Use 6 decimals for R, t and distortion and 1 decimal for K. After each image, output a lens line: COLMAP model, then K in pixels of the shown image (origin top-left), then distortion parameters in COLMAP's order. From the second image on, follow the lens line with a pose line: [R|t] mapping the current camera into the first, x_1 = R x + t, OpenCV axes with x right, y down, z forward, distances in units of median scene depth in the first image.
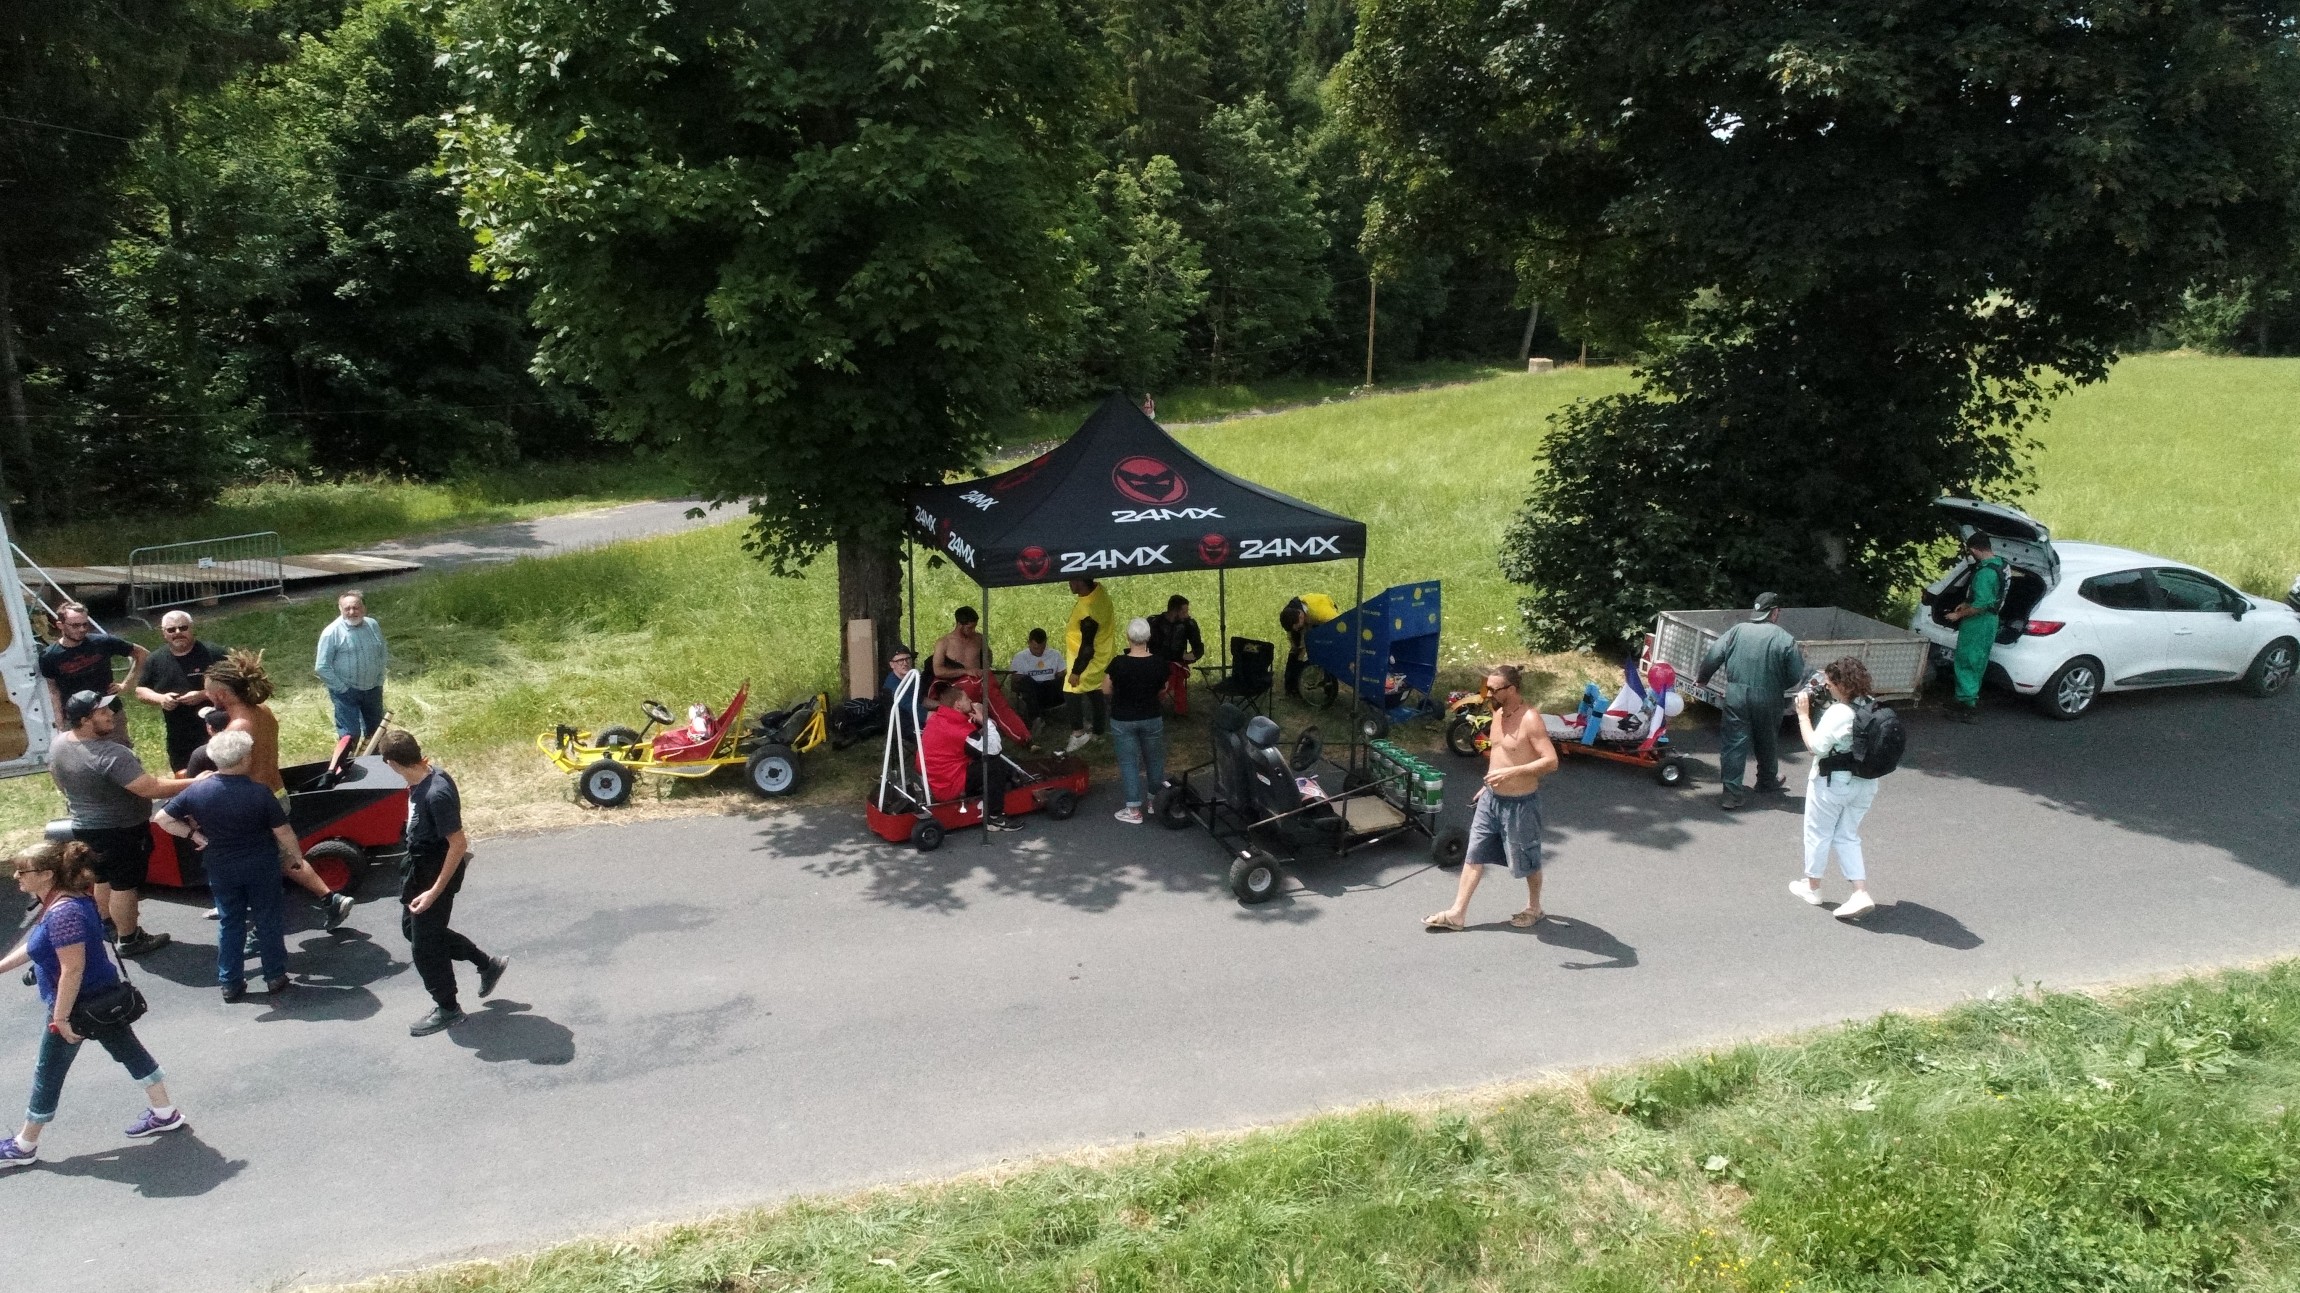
lens RADIAL K [[1530.0, 0, 1140.8], [0, 1530.0, 632.9], [0, 0, 1]] dist [-0.002363, -0.001050]
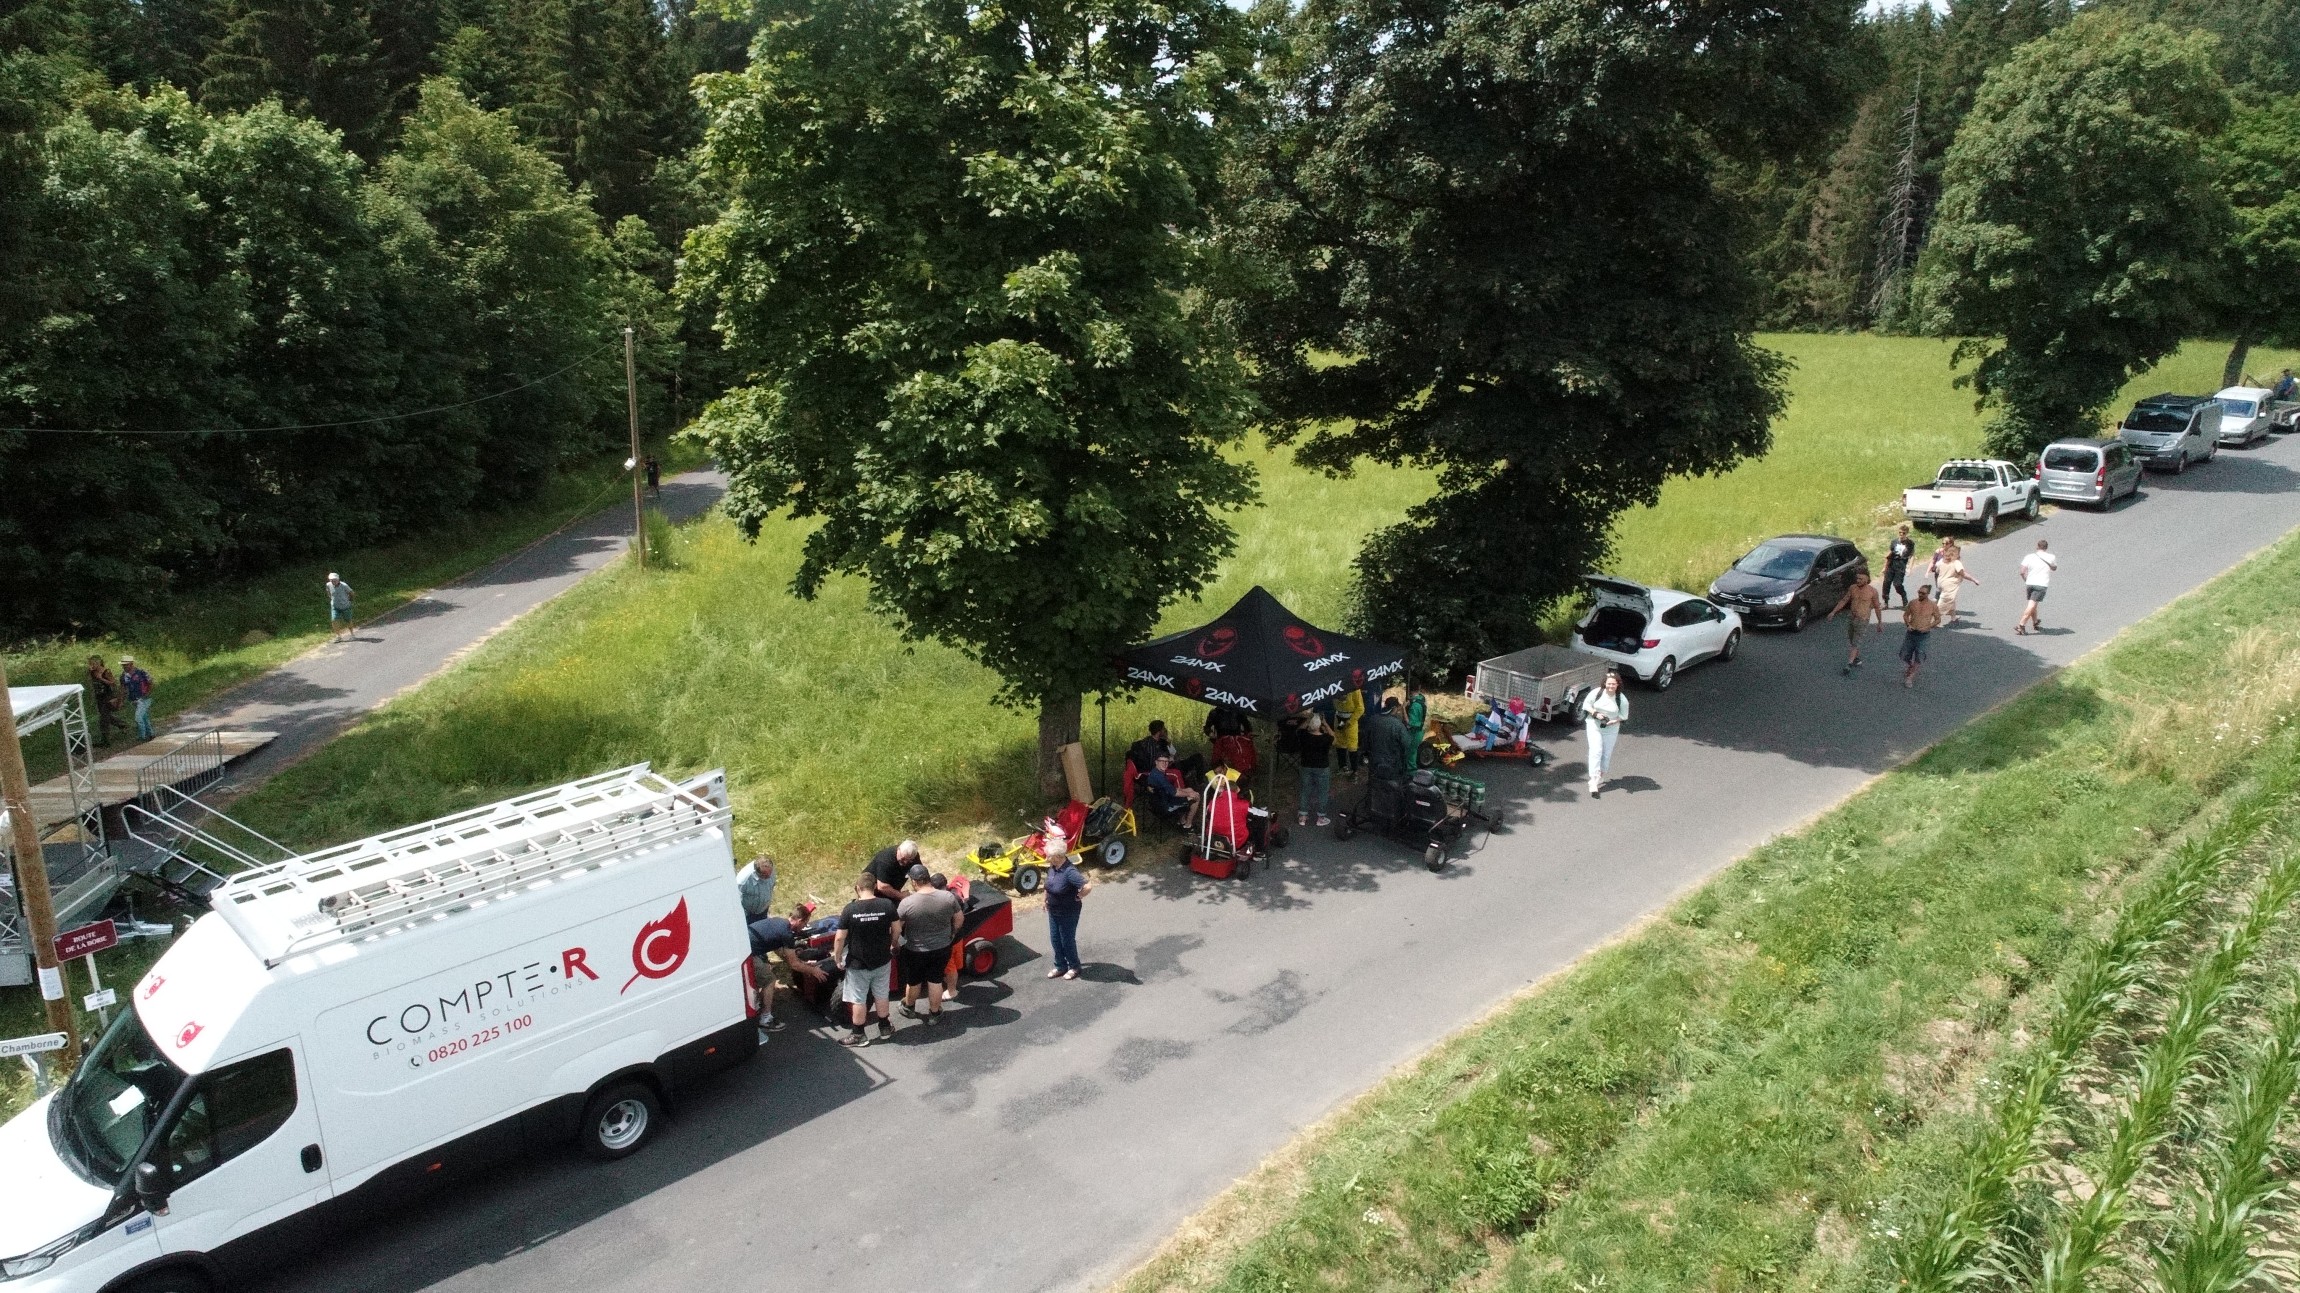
lens RADIAL K [[1530.0, 0, 1134.1], [0, 1530.0, 635.4], [0, 0, 1]] dist [-0.002363, -0.001050]
pose [[0.895084, -0.129384, 0.426713, -0.681899], [0.120315, 0.991561, 0.048276, -0.161772], [-0.429358, 0.008129, 0.903098, -0.351887]]
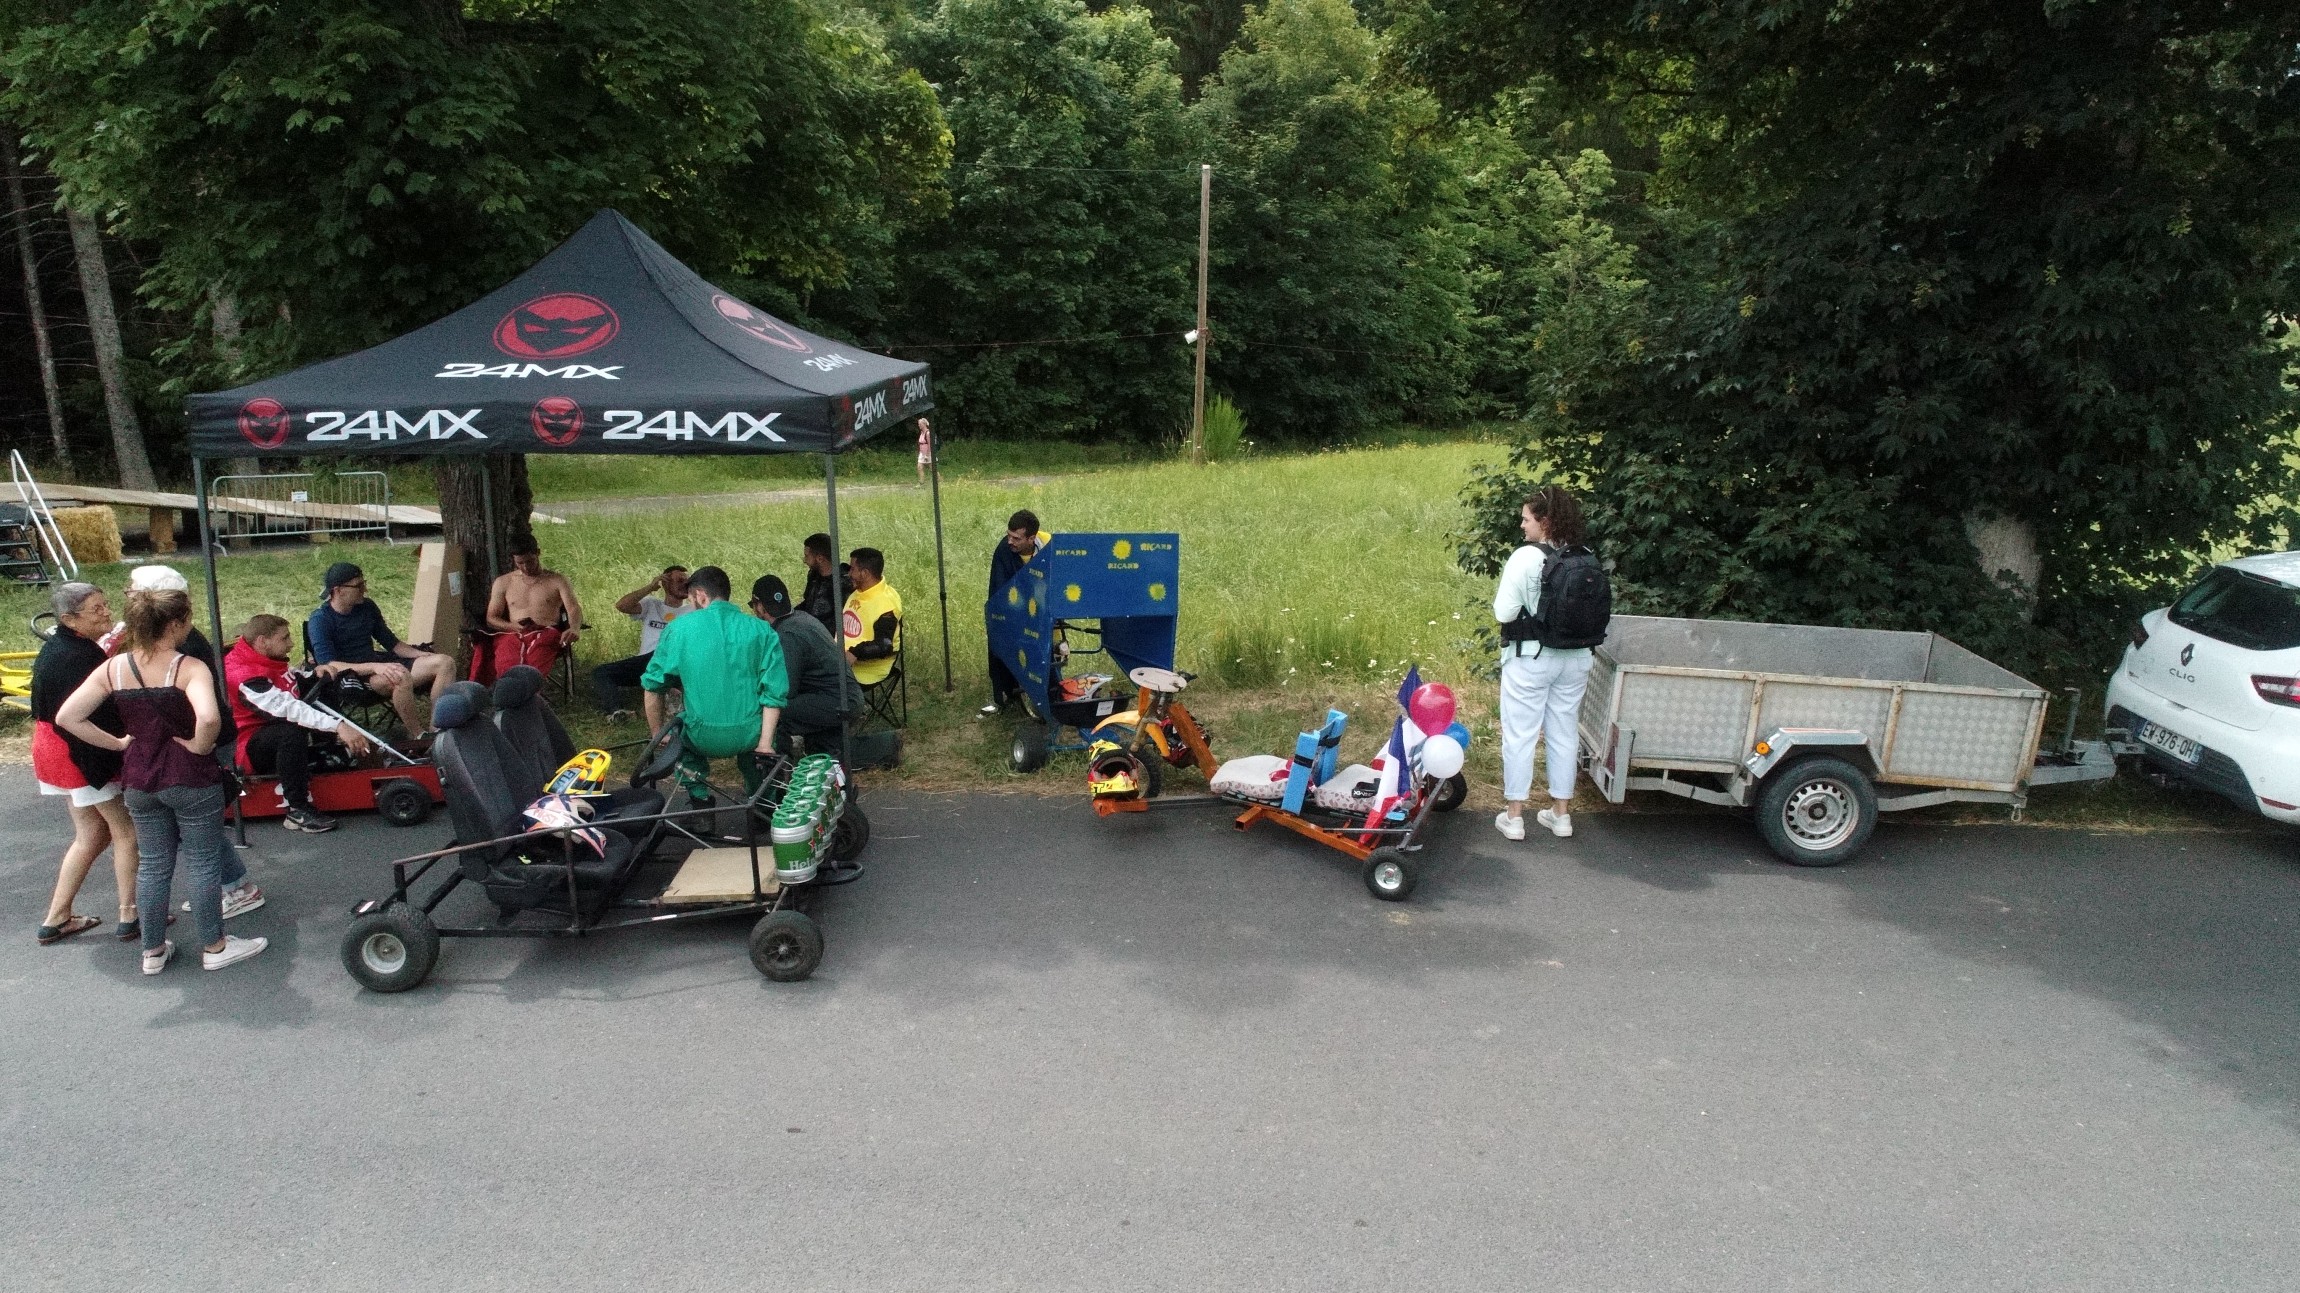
lens RADIAL K [[1530.0, 0, 1145.8], [0, 1530.0, 638.6], [0, 0, 1]] dist [-0.002363, -0.001050]
pose [[0.940464, 0.075676, -0.331361, 0.360442], [-0.084254, 0.996377, -0.011575, 0.015705], [0.329285, 0.038804, 0.943433, 0.360887]]
